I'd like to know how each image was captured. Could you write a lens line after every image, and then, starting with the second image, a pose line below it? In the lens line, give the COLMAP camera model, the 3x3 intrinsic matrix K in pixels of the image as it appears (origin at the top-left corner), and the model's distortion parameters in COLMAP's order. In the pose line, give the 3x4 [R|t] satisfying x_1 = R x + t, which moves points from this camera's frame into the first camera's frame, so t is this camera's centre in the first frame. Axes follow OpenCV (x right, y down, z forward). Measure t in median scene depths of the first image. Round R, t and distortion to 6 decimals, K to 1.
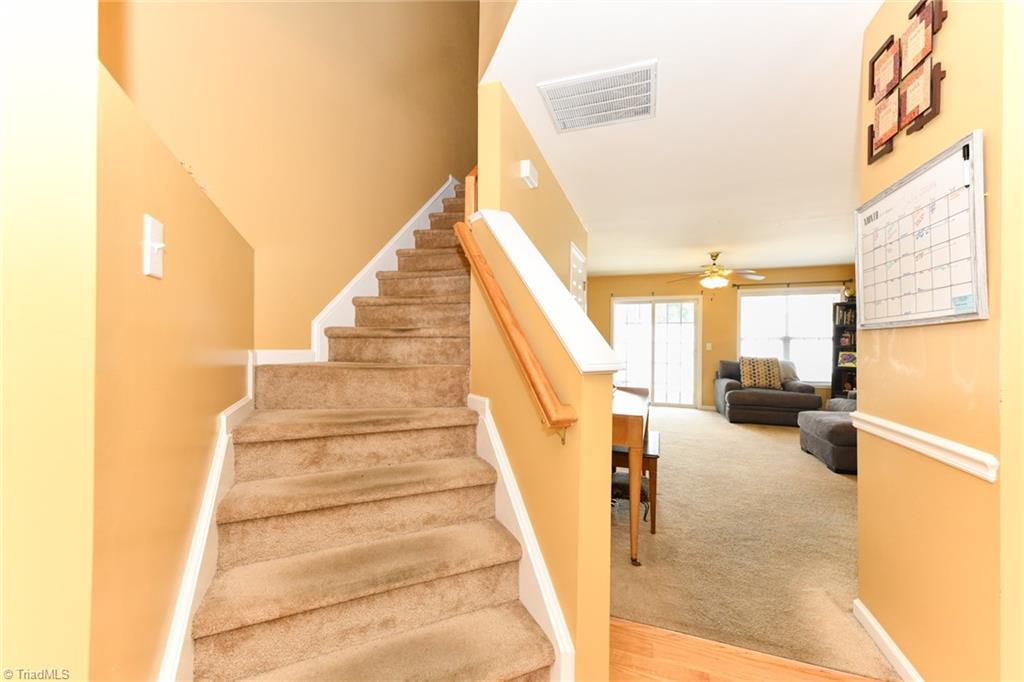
lens RADIAL K [[410.5, 0, 495.8], [0, 410.5, 342.2], [0, 0, 1]] dist [0.012663, -0.005840]
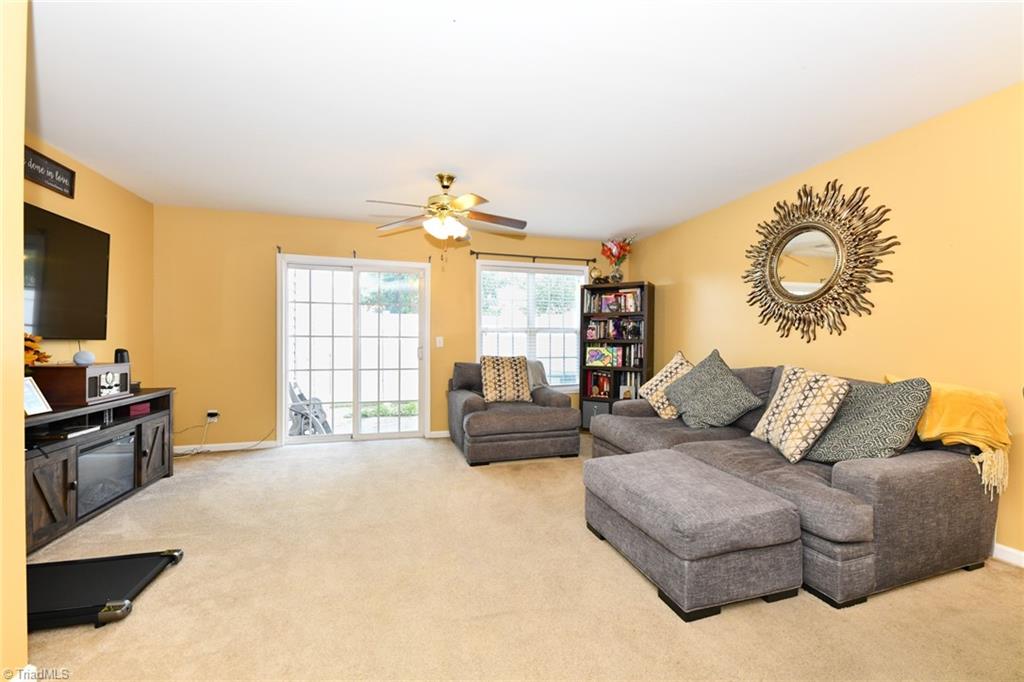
lens RADIAL K [[410.5, 0, 511.7], [0, 410.5, 344.2], [0, 0, 1]] dist [0.012663, -0.005840]
pose [[0.801088, -0.013654, 0.598390, 0.238111], [0.002608, 0.999810, 0.019322, 0.002262], [-0.598541, -0.013918, 0.800972, 0.444694]]
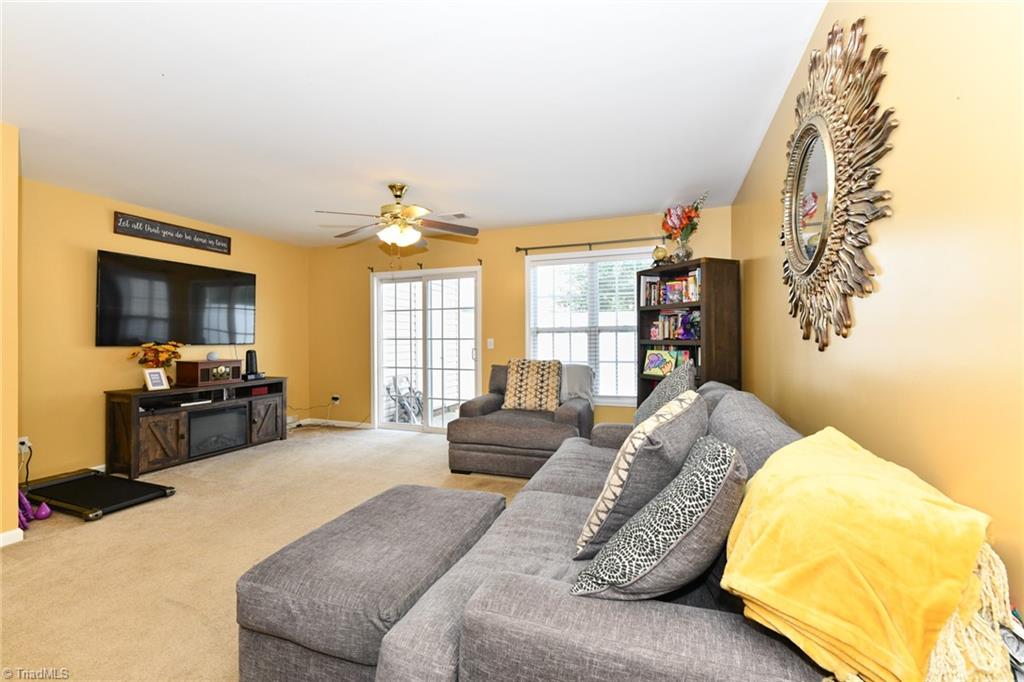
lens RADIAL K [[410.5, 0, 514.4], [0, 410.5, 339.9], [0, 0, 1]] dist [0.012663, -0.005840]
pose [[0.999832, -0.017476, 0.005527, 0.615678], [0.017406, 0.999772, 0.012392, -0.002900], [-0.005742, -0.012294, 0.999908, 0.377206]]
